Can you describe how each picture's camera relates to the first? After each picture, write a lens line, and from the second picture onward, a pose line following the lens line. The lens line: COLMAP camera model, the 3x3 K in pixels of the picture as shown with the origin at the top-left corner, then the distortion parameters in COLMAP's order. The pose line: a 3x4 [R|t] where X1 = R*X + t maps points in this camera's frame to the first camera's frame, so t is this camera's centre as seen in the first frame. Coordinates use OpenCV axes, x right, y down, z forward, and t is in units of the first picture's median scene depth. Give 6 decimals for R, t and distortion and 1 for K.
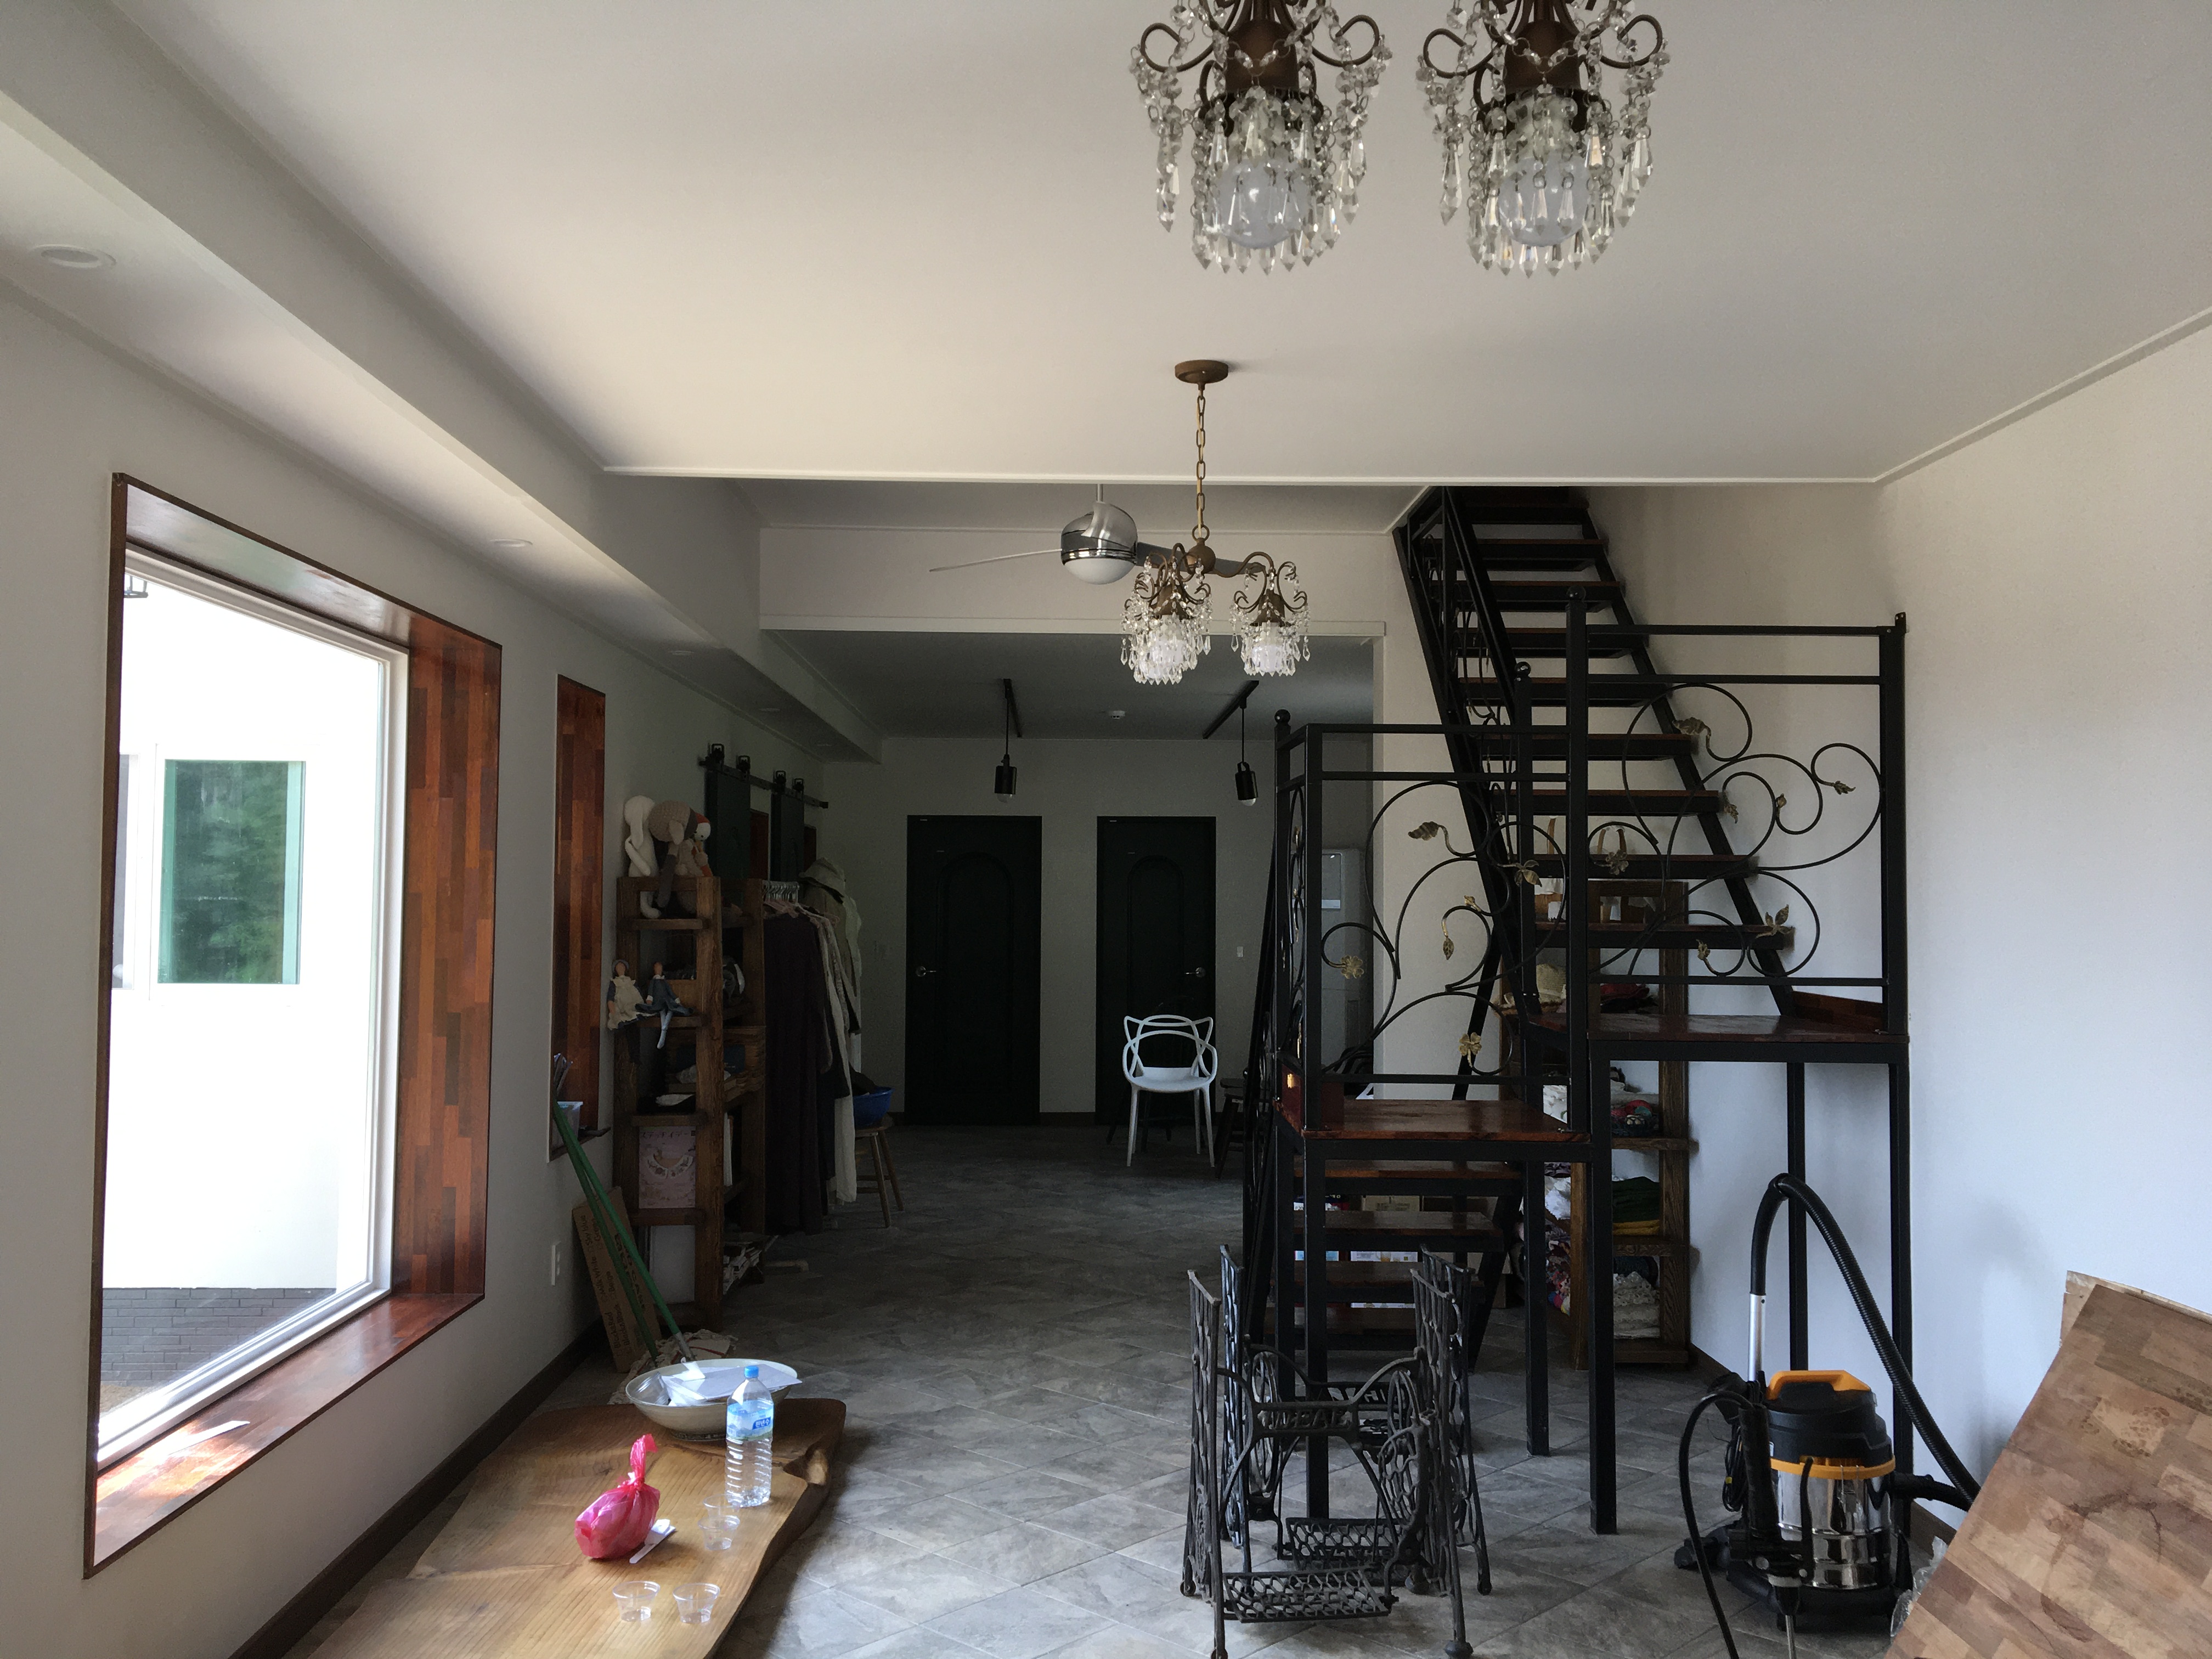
lens RADIAL K [[1890.6, 0, 1106.0], [0, 1890.6, 829.5], [0, 0, 1]] dist [0.086414, -0.132806]
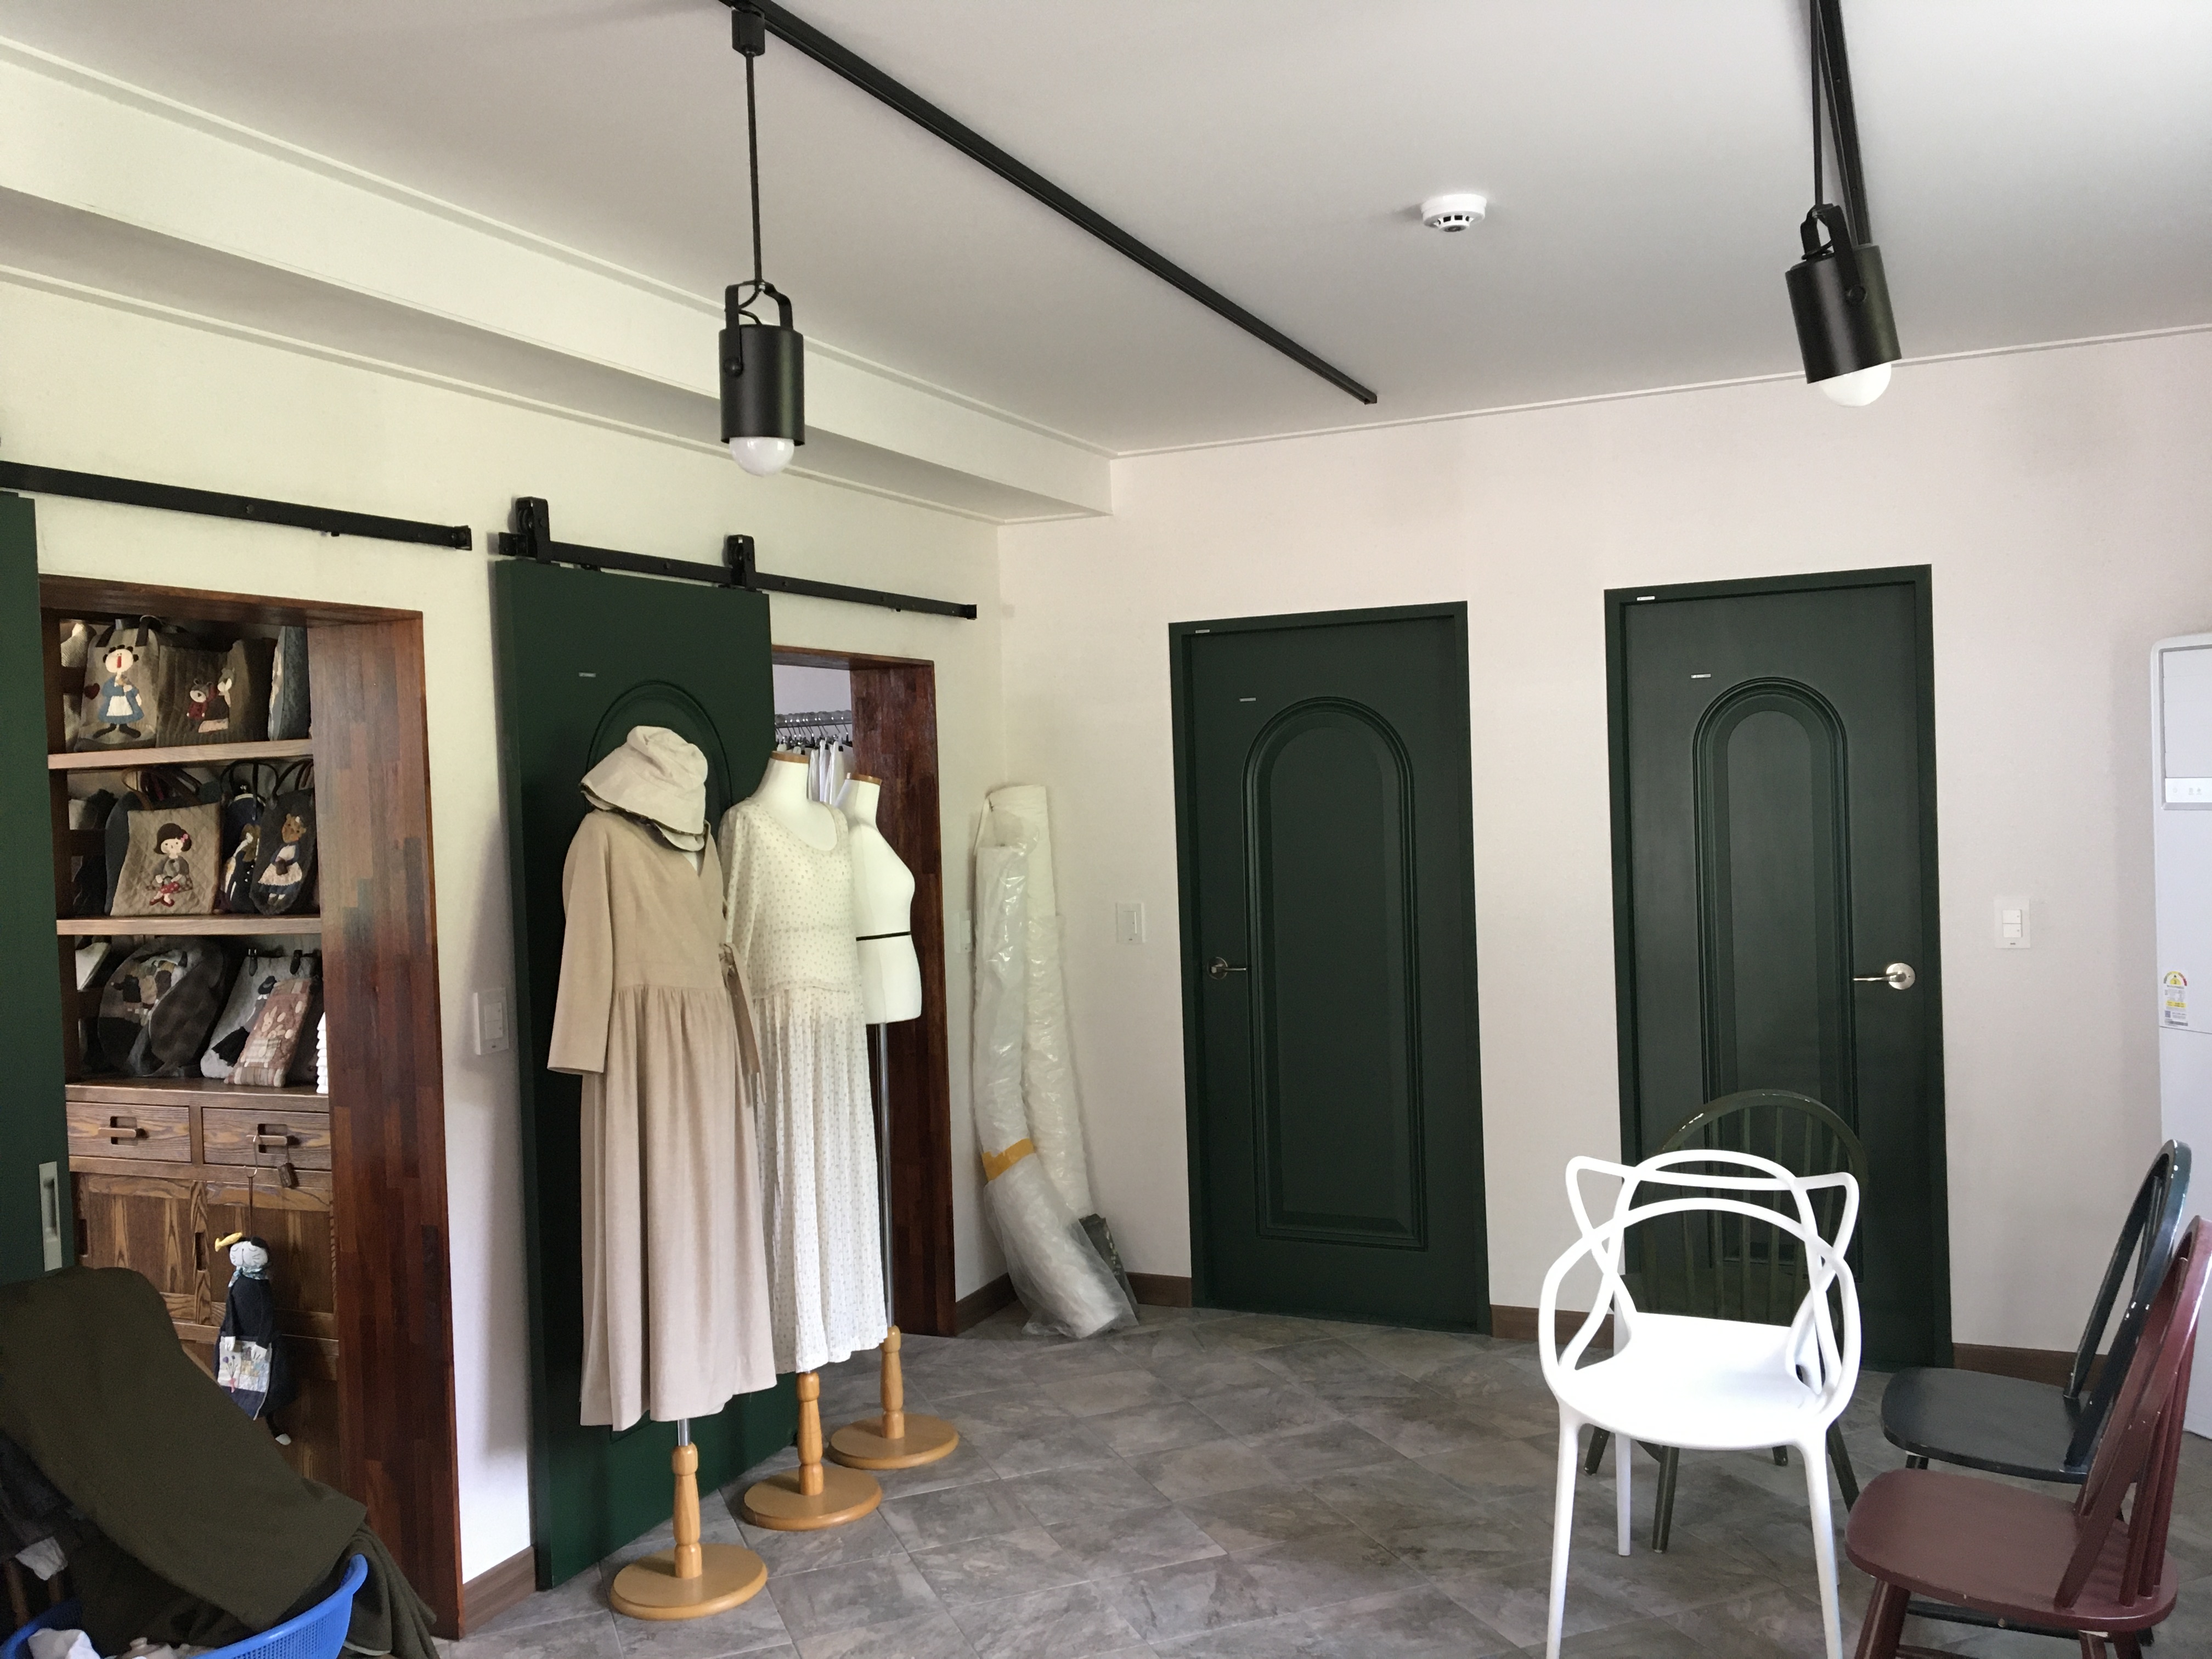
lens RADIAL K [[1890.6, 0, 1106.0], [0, 1890.6, 829.5], [0, 0, 1]] dist [0.086414, -0.132806]
pose [[0.905214, -0.030335, -0.423871, 0.078688], [0.059680, 0.996638, 0.056127, 0.017750], [0.420743, -0.076103, 0.903982, 0.664494]]
